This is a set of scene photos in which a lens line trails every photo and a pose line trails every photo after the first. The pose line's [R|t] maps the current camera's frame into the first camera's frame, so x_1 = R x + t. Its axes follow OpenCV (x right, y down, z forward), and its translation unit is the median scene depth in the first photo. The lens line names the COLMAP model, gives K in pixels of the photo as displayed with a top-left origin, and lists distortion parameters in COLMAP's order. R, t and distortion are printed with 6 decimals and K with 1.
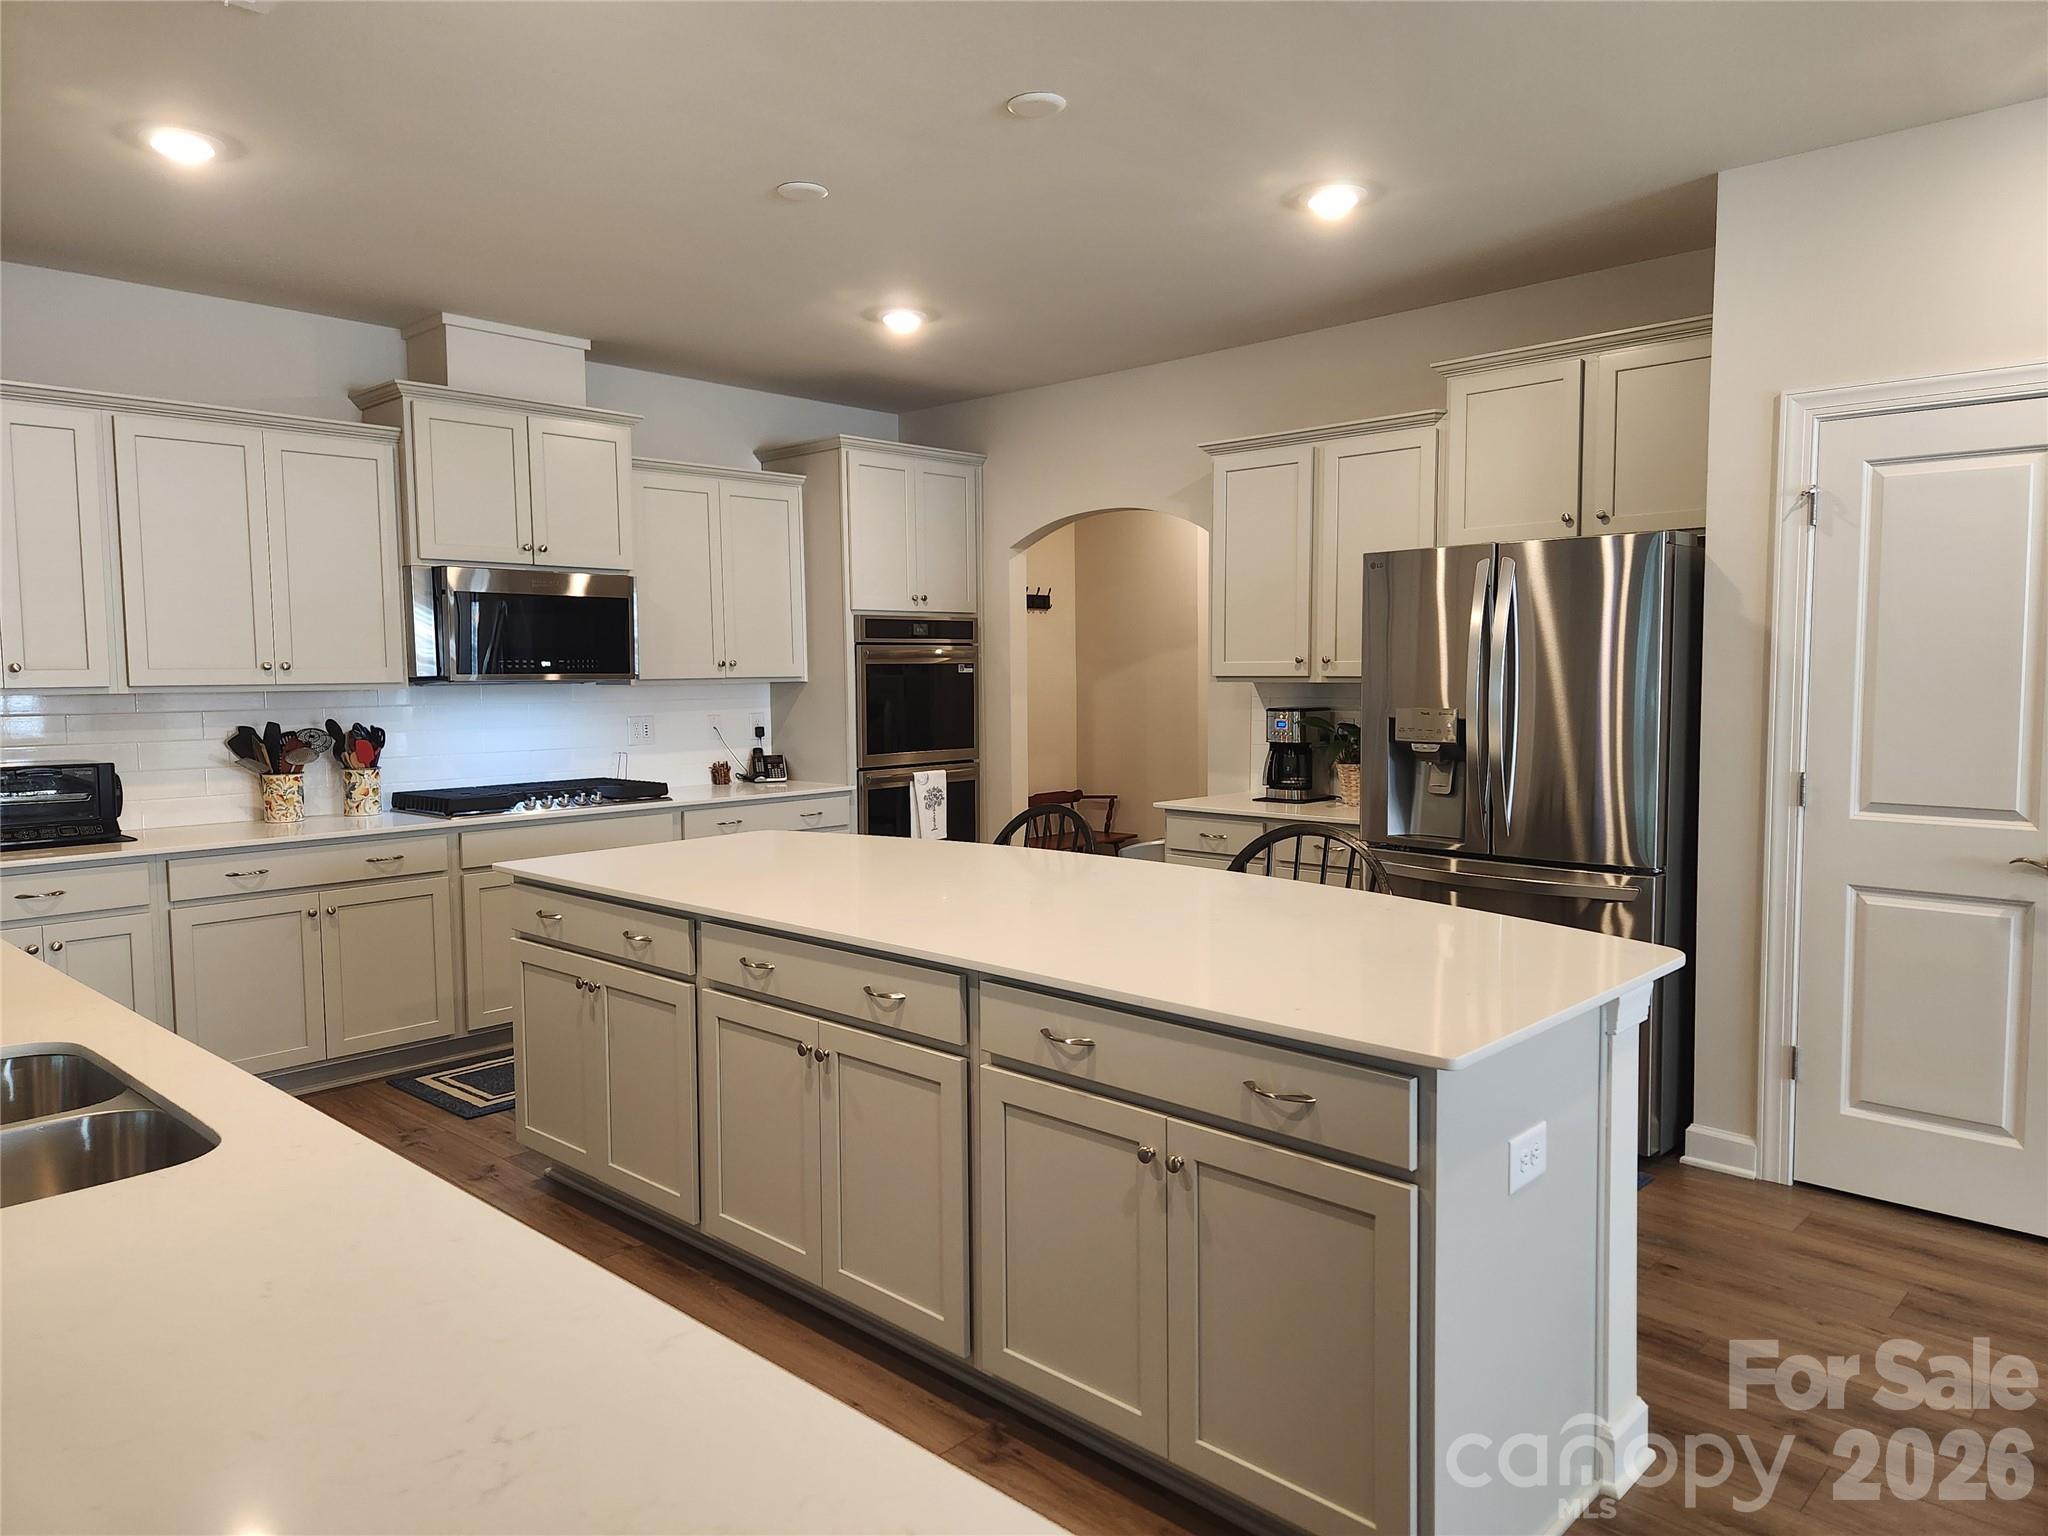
lens RADIAL K [[1396.5, 0, 1006.0], [0, 1396.5, 773.1], [0, 0, 1]] dist [0.073613, -0.066740]
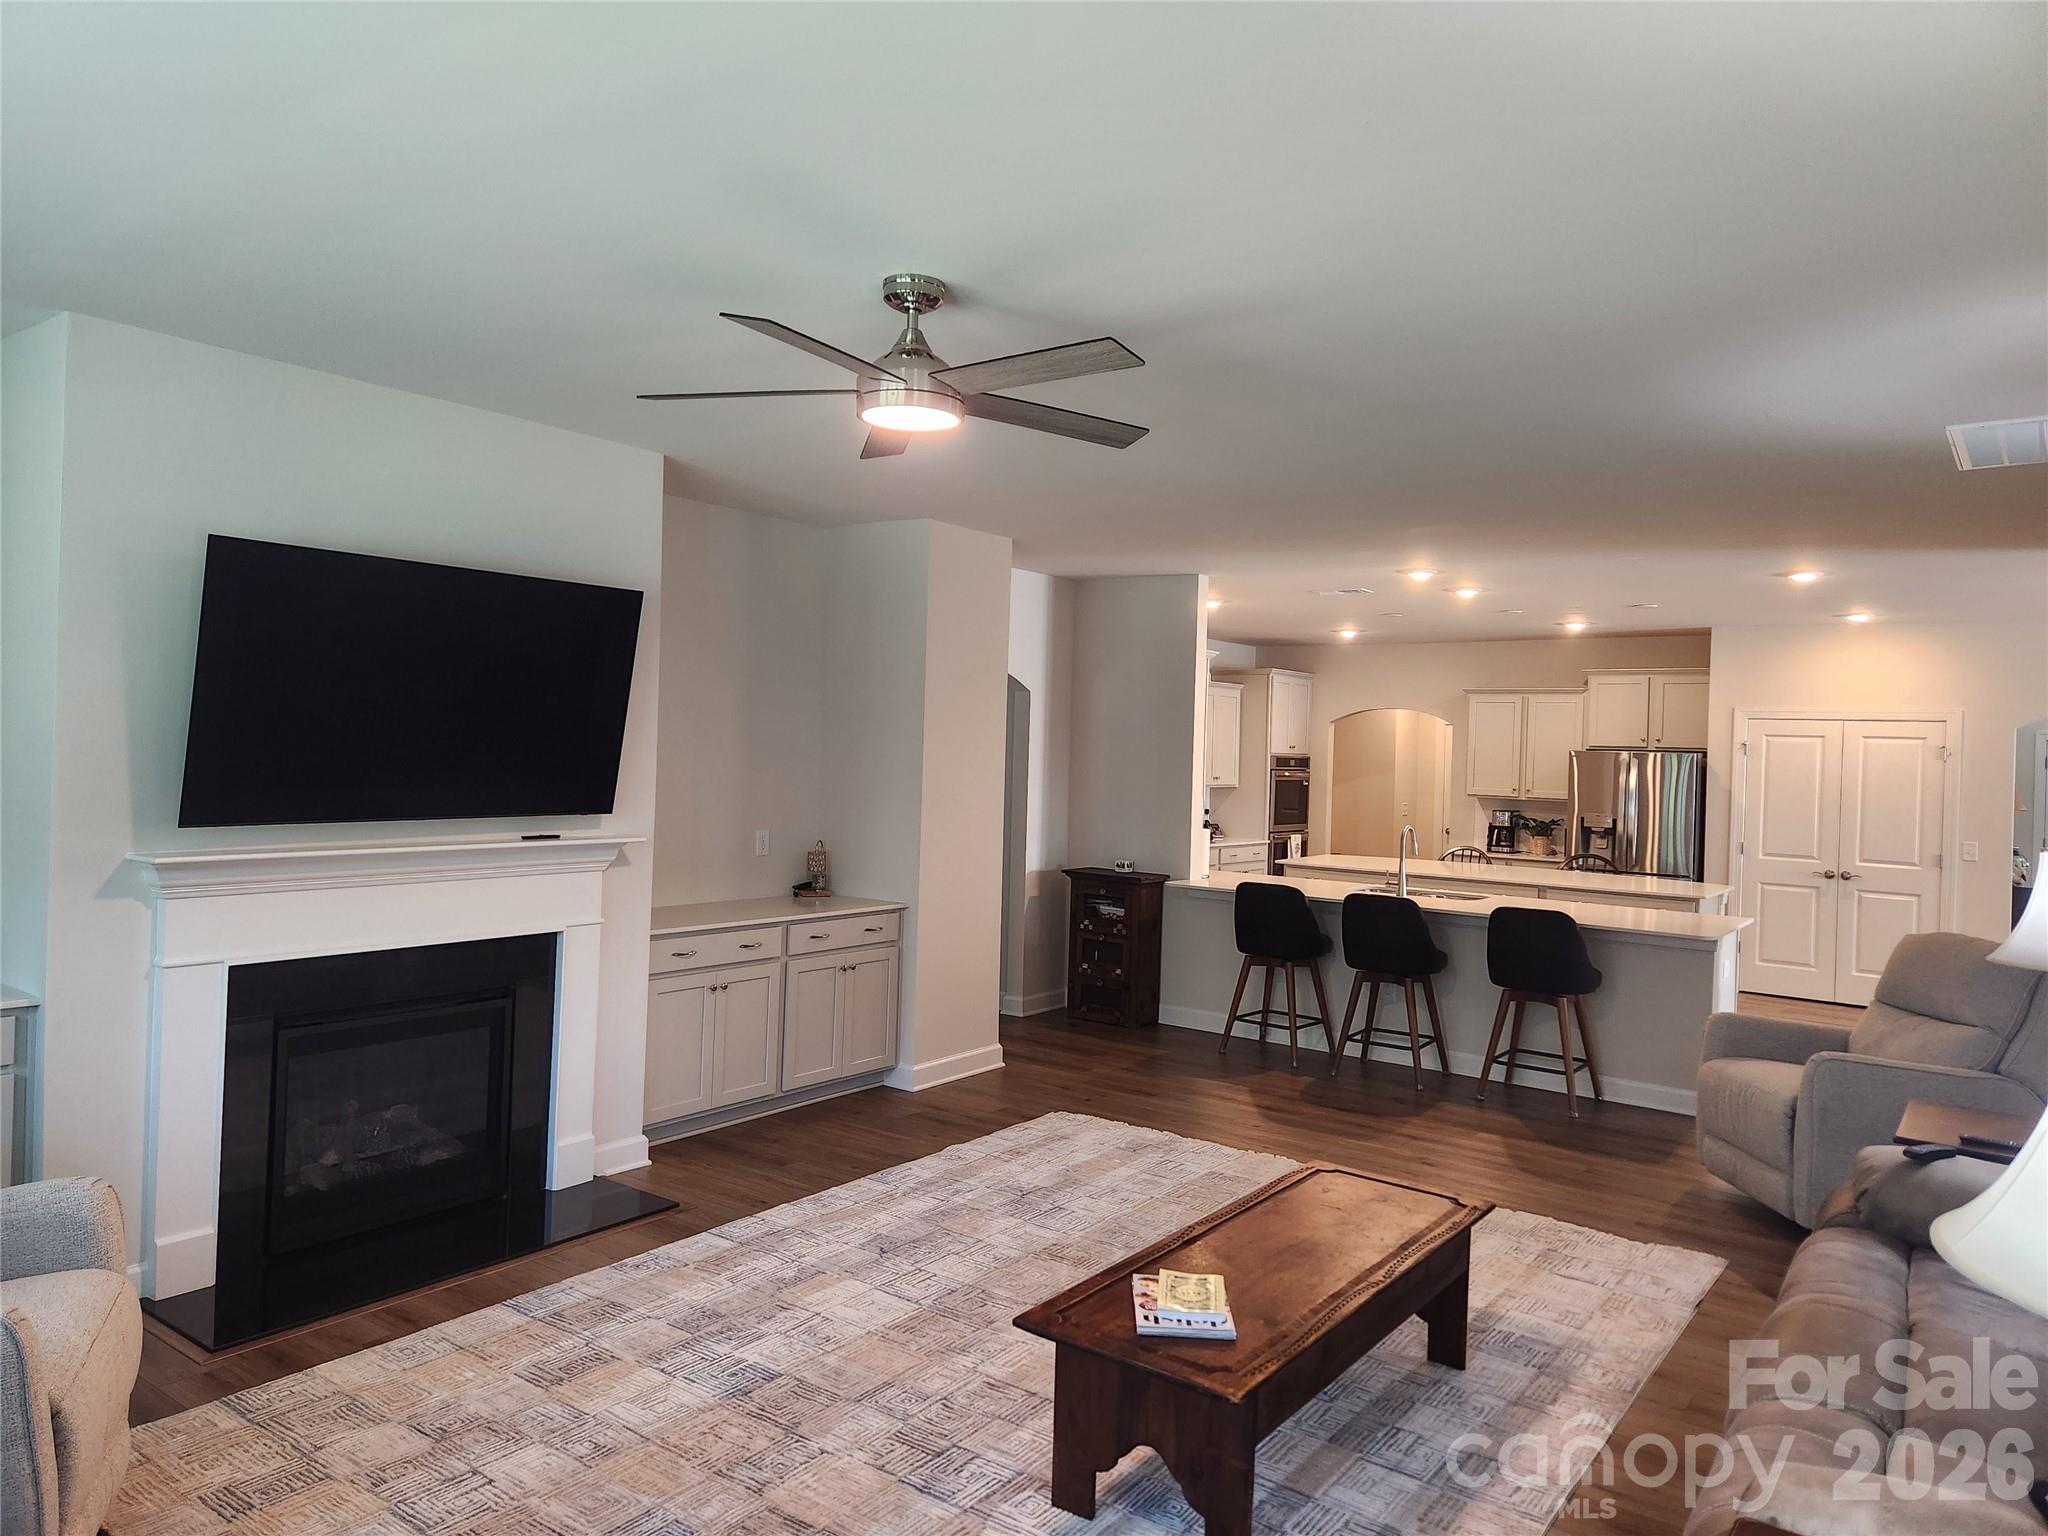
lens RADIAL K [[1396.5, 0, 1041.4], [0, 1396.5, 769.1], [0, 0, 1]] dist [0.073613, -0.066740]
pose [[0.986354, 0.034202, 0.161044, -1.196284], [-0.024735, 0.997866, -0.060433, 0.055986], [-0.162767, 0.055625, 0.985095, -1.459532]]
